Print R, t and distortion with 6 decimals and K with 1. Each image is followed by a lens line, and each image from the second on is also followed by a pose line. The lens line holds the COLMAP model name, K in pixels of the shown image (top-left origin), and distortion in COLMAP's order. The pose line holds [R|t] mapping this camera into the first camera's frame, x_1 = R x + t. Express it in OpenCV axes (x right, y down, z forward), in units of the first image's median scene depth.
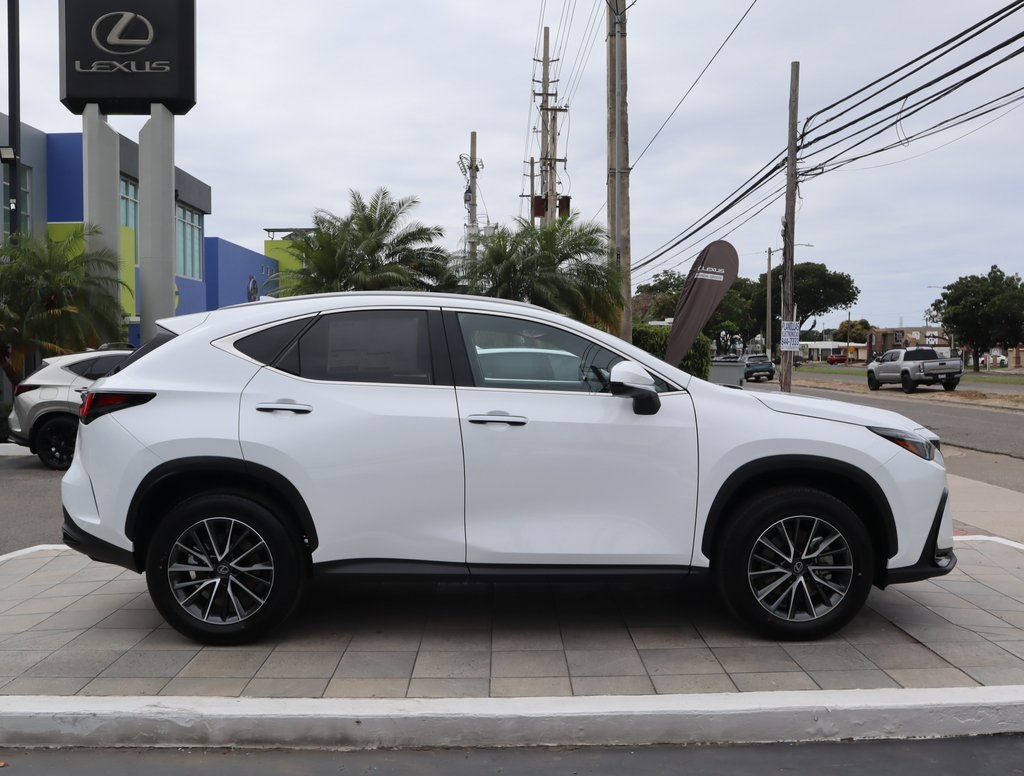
lens RADIAL K [[895.3, 0, 512.0], [0, 895.3, 388.0], [0, 0, 1]] dist [-0.101083, 0.107561]
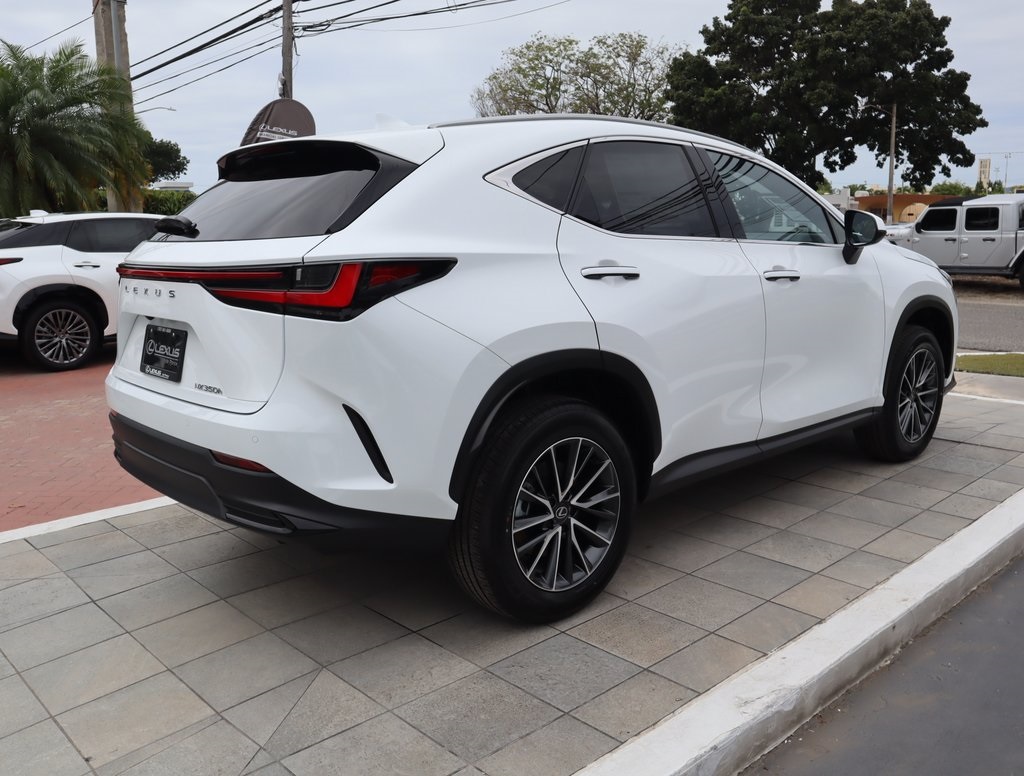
lens RADIAL K [[895.3, 0, 512.0], [0, 895.3, 388.0], [0, 0, 1]] dist [-0.101083, 0.107561]
pose [[0.734285, -0.131651, 0.665954, -0.809397], [0.035824, 0.987162, 0.155651, -0.000848], [-0.677896, -0.090435, 0.729574, 0.526977]]
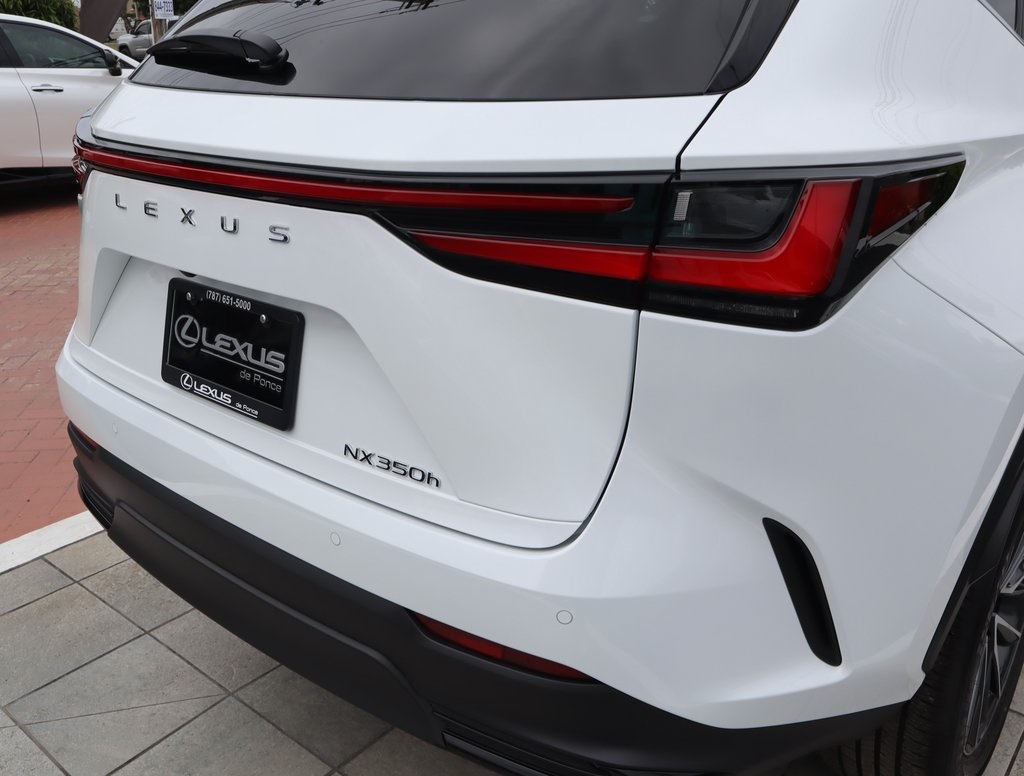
lens RADIAL K [[925.3, 0, 512.0], [0, 925.3, 388.0], [0, 0, 1]] dist [-0.045555, 0.016397]
pose [[0.638302, -0.275684, 0.718727, -0.718122], [0.022233, 0.939884, 0.340769, -0.025347], [-0.769465, -0.201534, 0.606059, 0.941393]]
